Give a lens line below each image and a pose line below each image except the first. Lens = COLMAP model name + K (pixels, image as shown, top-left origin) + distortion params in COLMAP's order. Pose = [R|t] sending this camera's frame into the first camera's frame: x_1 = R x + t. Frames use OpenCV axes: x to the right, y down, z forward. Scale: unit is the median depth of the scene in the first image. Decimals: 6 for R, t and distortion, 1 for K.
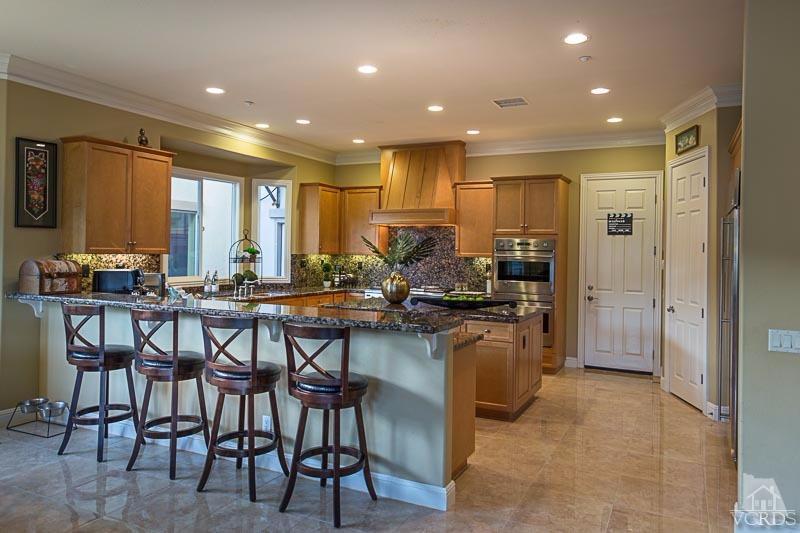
lens RADIAL K [[560.3, 0, 406.2], [0, 560.3, 247.2], [0, 0, 1]] dist [0.021960, -0.004140]
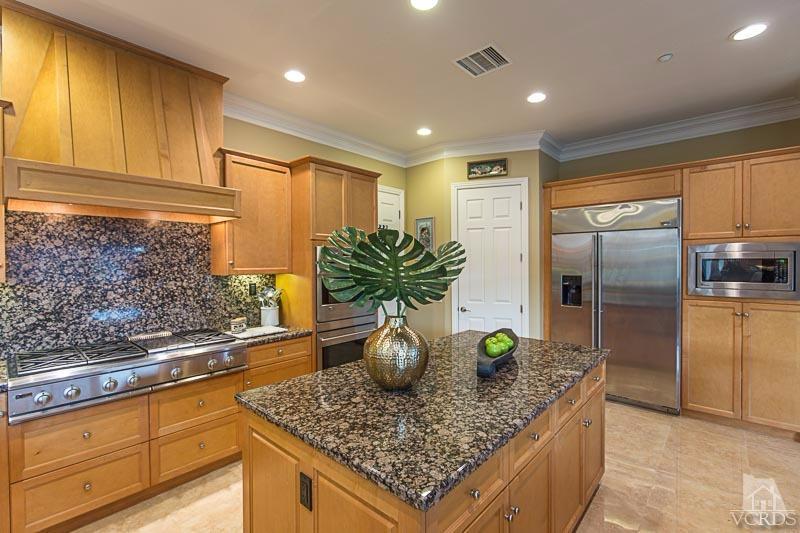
lens RADIAL K [[360.4, 0, 396.5], [0, 360.4, 264.8], [0, 0, 1]] dist [-0.003357, 0.000897]
pose [[0.271830, -0.026322, 0.961985, -0.253182], [0.004343, 0.999649, 0.026126, -0.003580], [-0.962336, -0.002924, 0.271849, 0.806377]]
